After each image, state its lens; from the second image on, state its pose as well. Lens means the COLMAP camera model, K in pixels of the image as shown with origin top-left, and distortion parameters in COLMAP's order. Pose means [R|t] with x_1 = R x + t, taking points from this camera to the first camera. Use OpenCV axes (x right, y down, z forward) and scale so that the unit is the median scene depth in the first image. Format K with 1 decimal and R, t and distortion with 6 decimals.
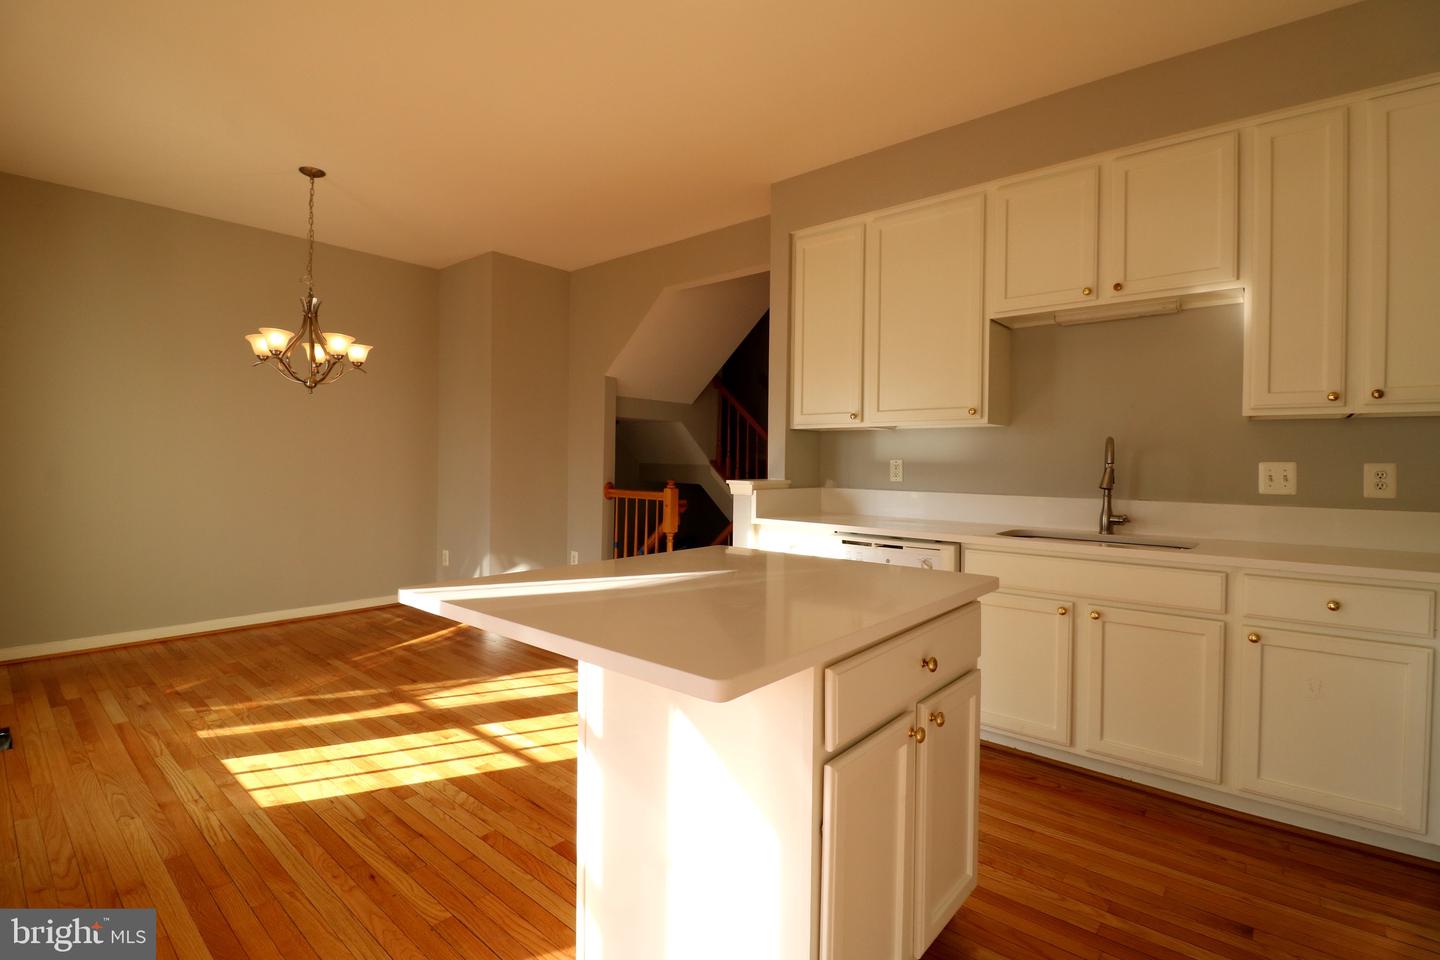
lens RADIAL K [[662.1, 0, 721.3], [0, 662.1, 476.5], [0, 0, 1]] dist [-0.007005, -0.007618]
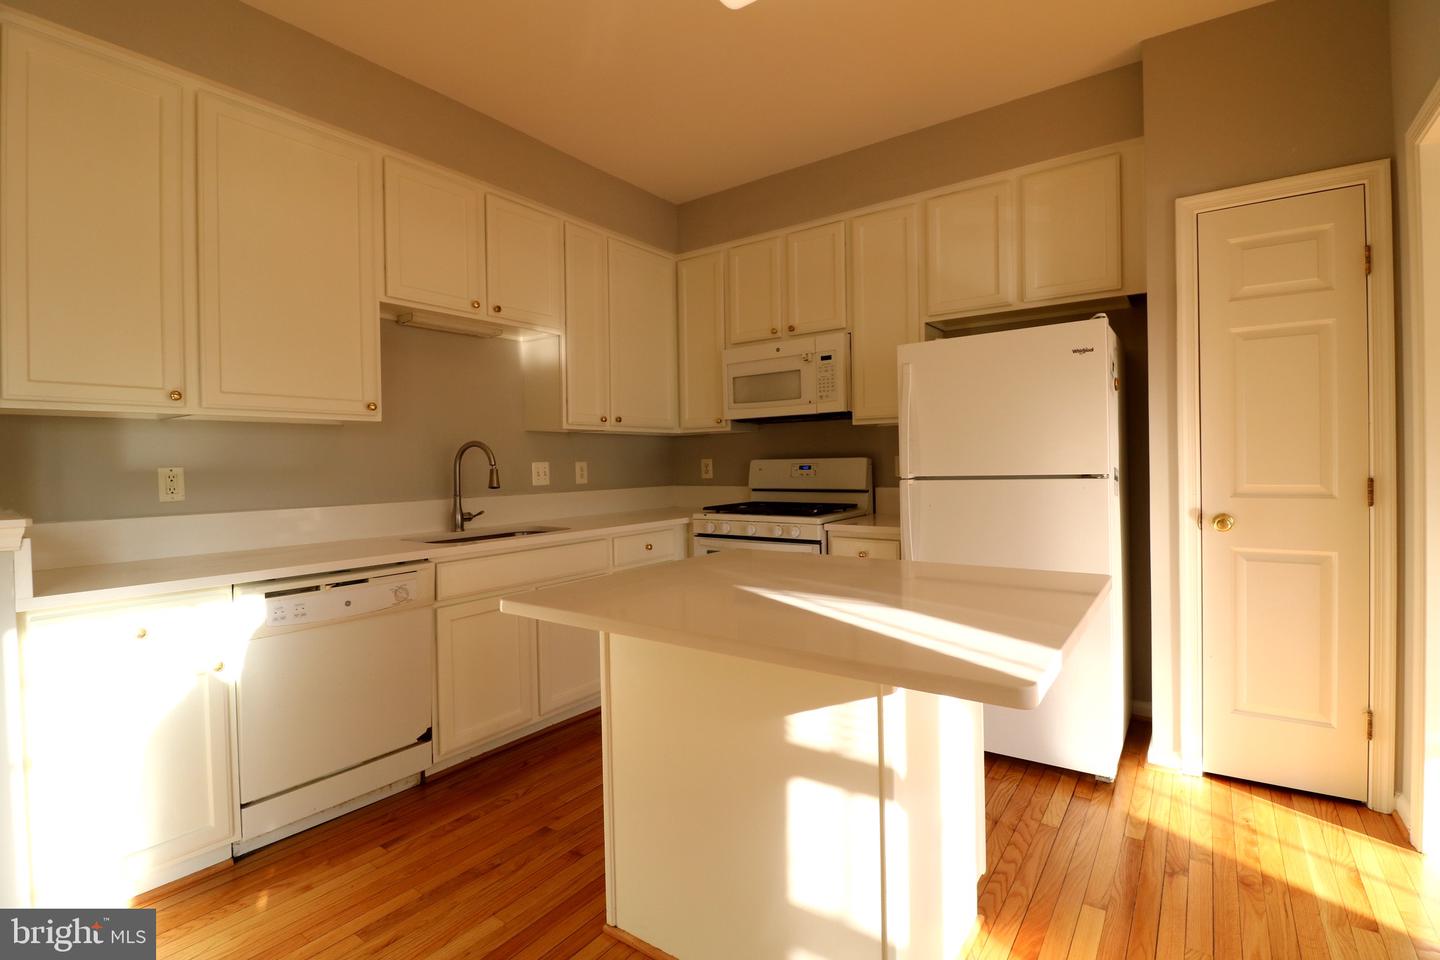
lens RADIAL K [[662.1, 0, 721.2], [0, 662.1, 469.0], [0, 0, 1]] dist [-0.007005, -0.007618]
pose [[-0.095760, -0.019751, 0.995208, -0.528866], [0.037033, 0.999040, 0.023391, -0.023626], [-0.994715, 0.039095, -0.094937, 0.677433]]
